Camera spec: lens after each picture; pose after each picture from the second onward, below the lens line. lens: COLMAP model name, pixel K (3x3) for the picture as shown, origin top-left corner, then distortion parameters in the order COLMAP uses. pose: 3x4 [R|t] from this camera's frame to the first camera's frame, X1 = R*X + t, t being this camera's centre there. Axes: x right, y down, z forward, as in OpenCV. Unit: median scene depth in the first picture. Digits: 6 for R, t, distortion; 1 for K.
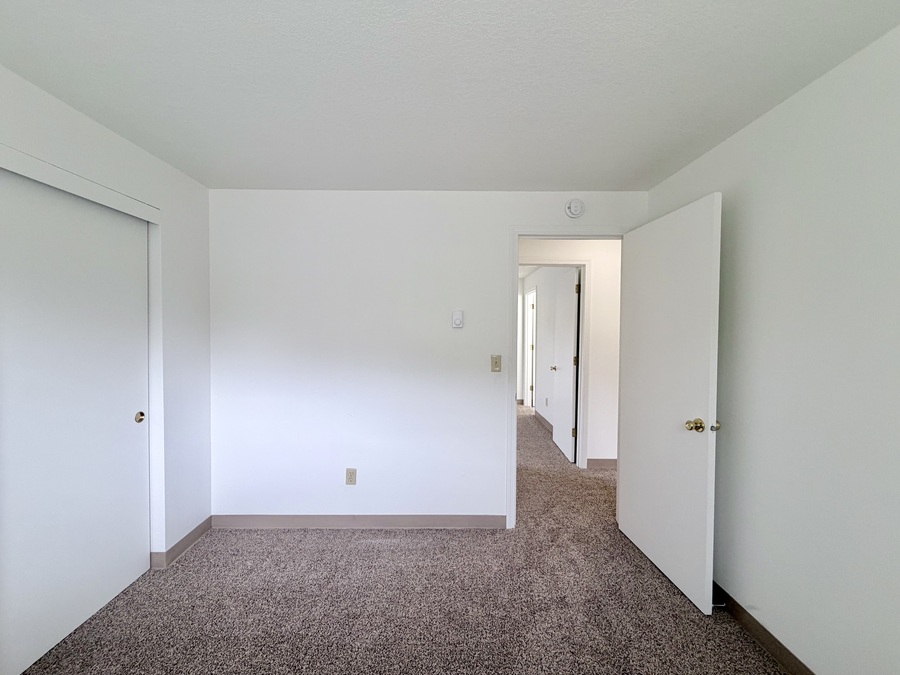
lens RADIAL K [[358.2, 0, 450.0], [0, 358.2, 337.5], [0, 0, 1]] dist [0.002159, 0.000132]
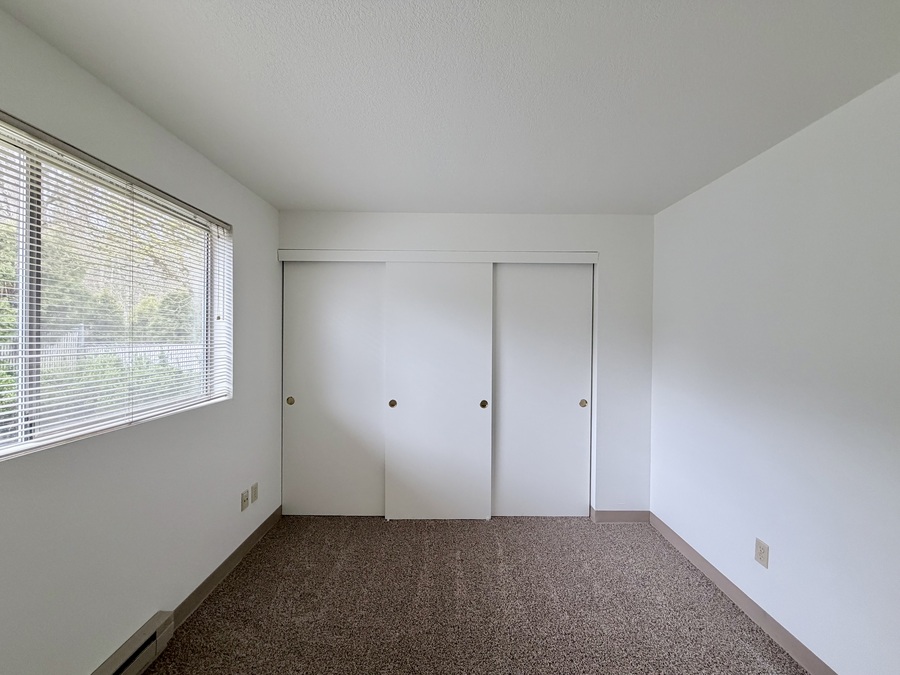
lens RADIAL K [[358.2, 0, 450.0], [0, 358.2, 337.5], [0, 0, 1]] dist [0.002159, 0.000132]
pose [[-0.015941, -0.004194, -0.999864, 0.485990], [-0.030964, 0.999514, -0.003699, -0.013999], [0.999393, 0.030901, -0.016063, 0.428427]]
